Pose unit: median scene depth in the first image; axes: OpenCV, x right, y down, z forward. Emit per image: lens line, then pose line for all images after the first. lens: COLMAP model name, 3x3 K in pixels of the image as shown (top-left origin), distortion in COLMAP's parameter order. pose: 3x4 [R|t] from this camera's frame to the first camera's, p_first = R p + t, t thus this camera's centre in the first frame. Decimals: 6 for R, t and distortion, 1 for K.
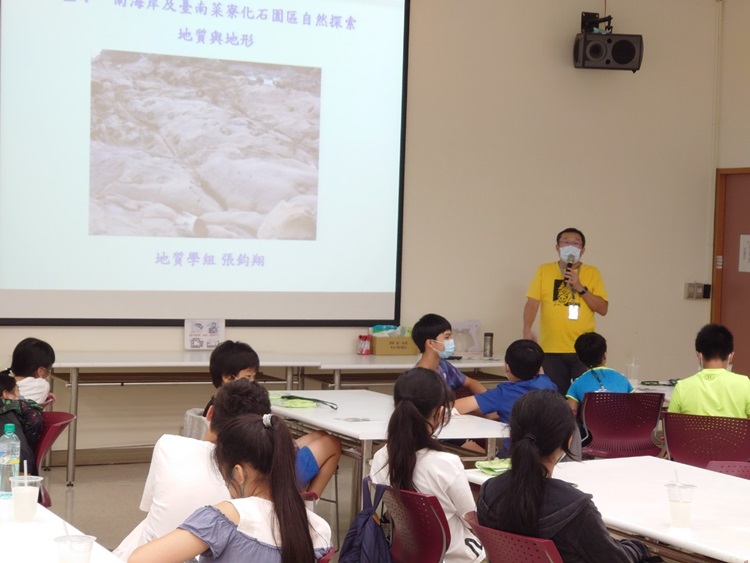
lens RADIAL K [[1522.6, 0, 373.6], [0, 1522.6, 266.6], [0, 0, 1]] dist [0.092277, 0.000000]
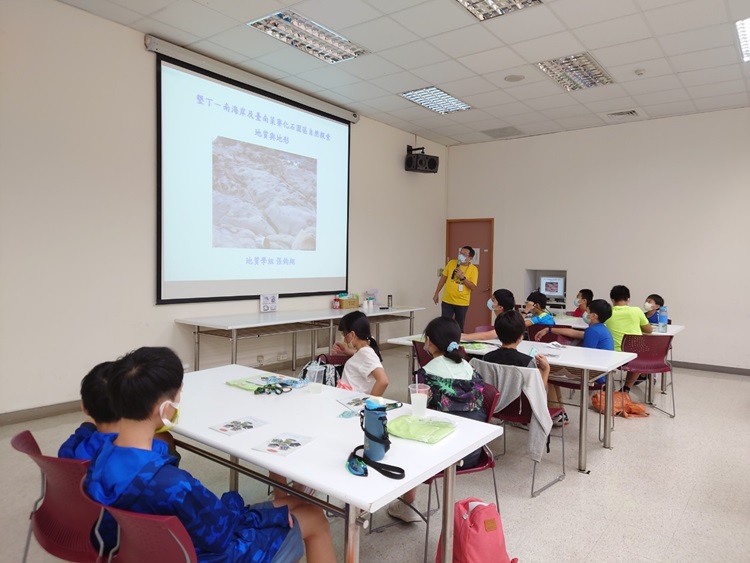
lens RADIAL K [[534.8, 0, 371.8], [0, 534.8, 277.9], [0, 0, 1]] dist [0.065872, -0.073575]
pose [[0.895191, -0.027350, 0.444842, -0.280120], [0.015840, 0.999437, 0.029572, -0.001770], [-0.445401, -0.019426, 0.895121, 0.378930]]
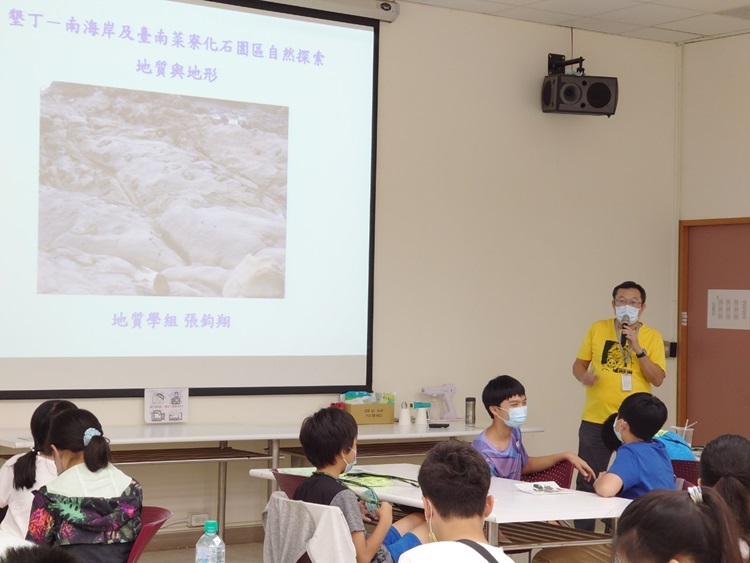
lens RADIAL K [[1522.6, 0, 395.0], [0, 1522.6, 276.2], [0, 0, 1]] dist [0.092277, 0.000000]
pose [[0.987567, -0.006988, 0.157045, -0.117166], [0.012777, 0.999274, -0.035886, 0.002993], [-0.156680, 0.037447, 0.986939, 0.106277]]
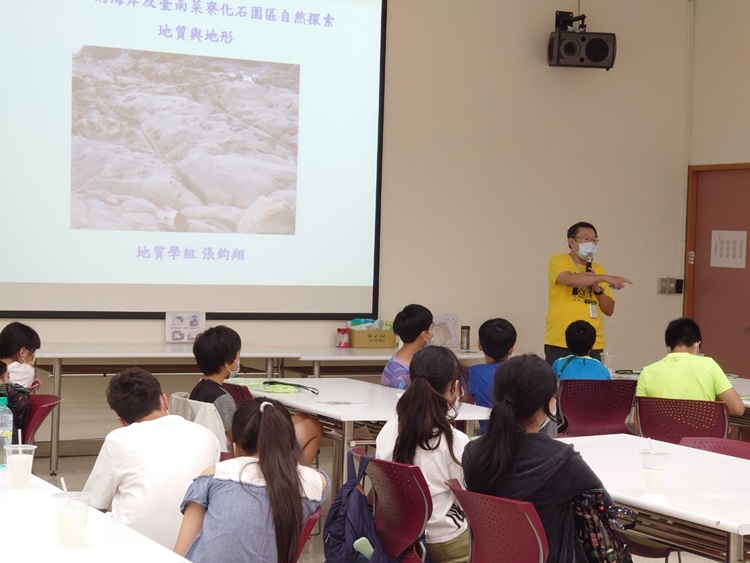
lens RADIAL K [[1522.6, 0, 375.4], [0, 1522.6, 274.3], [0, 0, 1]] dist [0.092277, 0.000000]
pose [[0.999825, -0.002071, 0.018609, -0.003326], [0.002091, 0.999997, -0.001020, 0.010394], [-0.018607, 0.001059, 0.999826, -0.014259]]
